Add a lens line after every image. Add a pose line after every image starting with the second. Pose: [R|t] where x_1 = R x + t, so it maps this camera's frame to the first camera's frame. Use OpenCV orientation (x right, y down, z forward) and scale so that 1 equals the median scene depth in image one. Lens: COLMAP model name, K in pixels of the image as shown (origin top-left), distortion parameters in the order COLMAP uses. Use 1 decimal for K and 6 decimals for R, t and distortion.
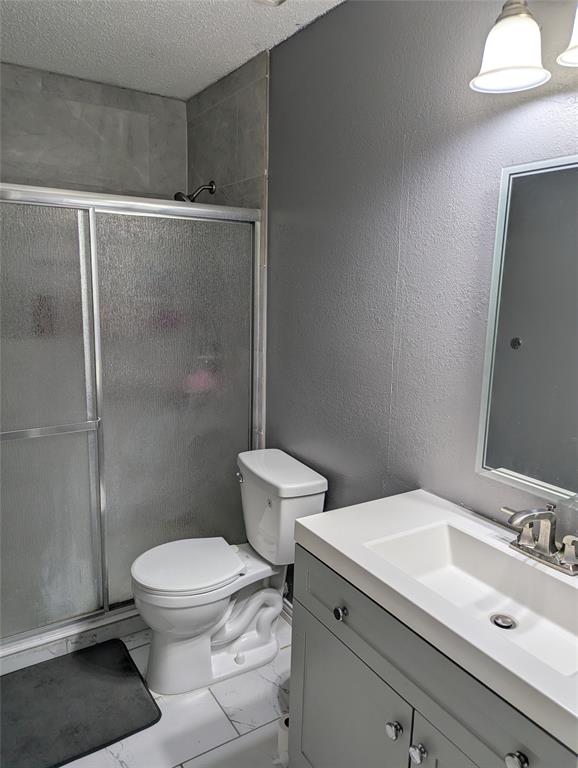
lens RADIAL K [[544.4, 0, 287.7], [0, 544.4, 386.2], [0, 0, 1]] dist [0.047183, -0.047405]
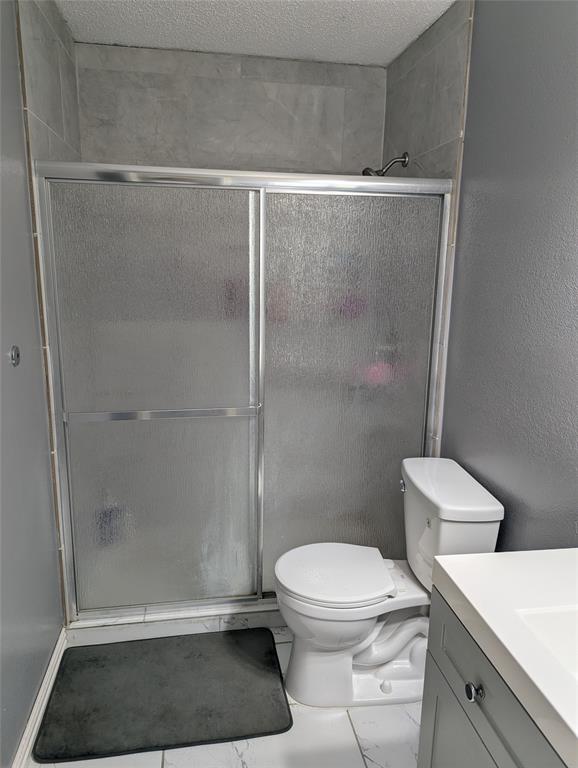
lens RADIAL K [[544.4, 0, 288.3], [0, 544.4, 381.8], [0, 0, 1]] dist [0.047183, -0.047405]
pose [[0.919073, 0.078805, -0.386127, 0.072385], [-0.072667, 0.996890, 0.030494, -0.014936], [0.387330, 0.000032, 0.921941, 0.111288]]
